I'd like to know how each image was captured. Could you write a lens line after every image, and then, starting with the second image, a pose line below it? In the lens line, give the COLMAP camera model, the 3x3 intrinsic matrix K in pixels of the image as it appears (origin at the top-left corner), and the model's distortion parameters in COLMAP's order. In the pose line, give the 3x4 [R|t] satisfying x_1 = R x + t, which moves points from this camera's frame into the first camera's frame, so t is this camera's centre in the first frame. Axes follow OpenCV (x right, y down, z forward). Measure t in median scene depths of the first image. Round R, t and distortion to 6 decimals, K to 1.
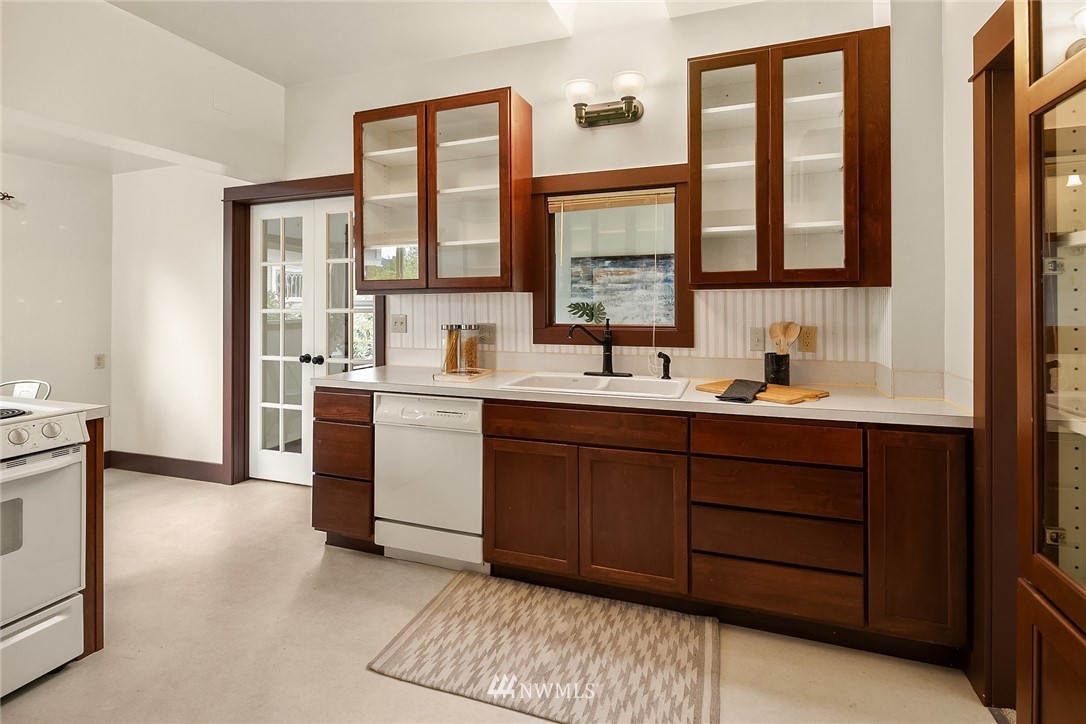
lens RADIAL K [[523.1, 0, 545.4], [0, 523.1, 301.5], [0, 0, 1]] dist [0.001613, 0.000020]
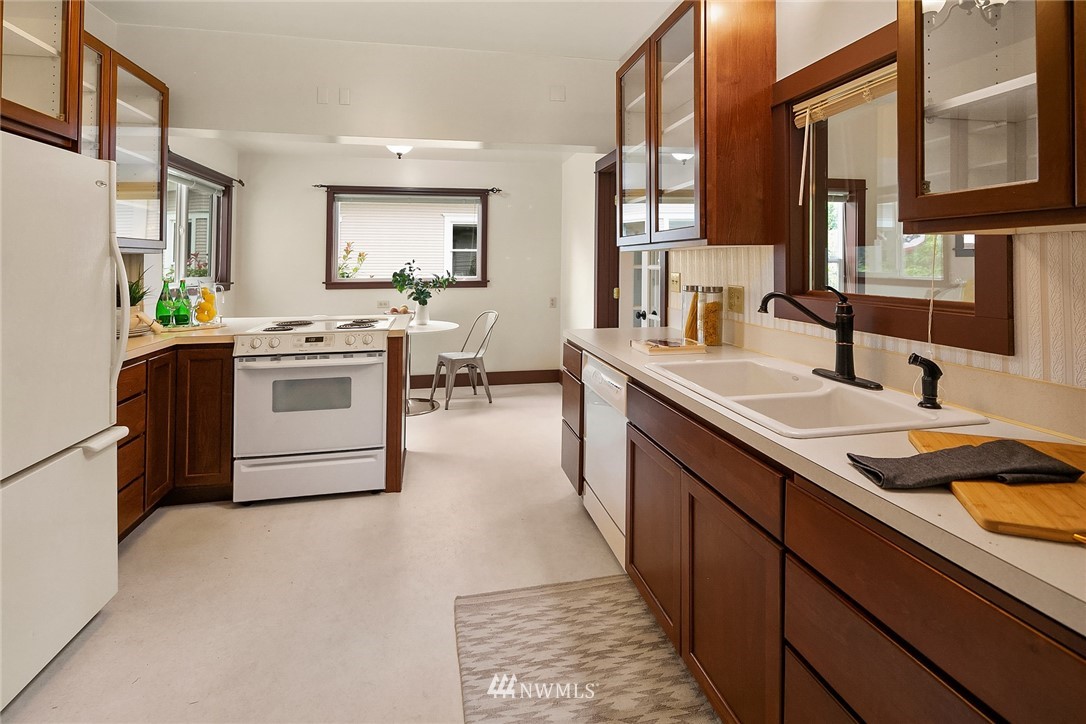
lens RADIAL K [[527.2, 0, 540.3], [0, 527.2, 253.6], [0, 0, 1]] dist [0.000945, -0.000867]
pose [[0.523999, -0.009909, -0.851661, 0.551361], [0.004455, 0.999951, -0.008894, -0.000336], [0.851707, 0.000866, 0.524017, 0.469399]]
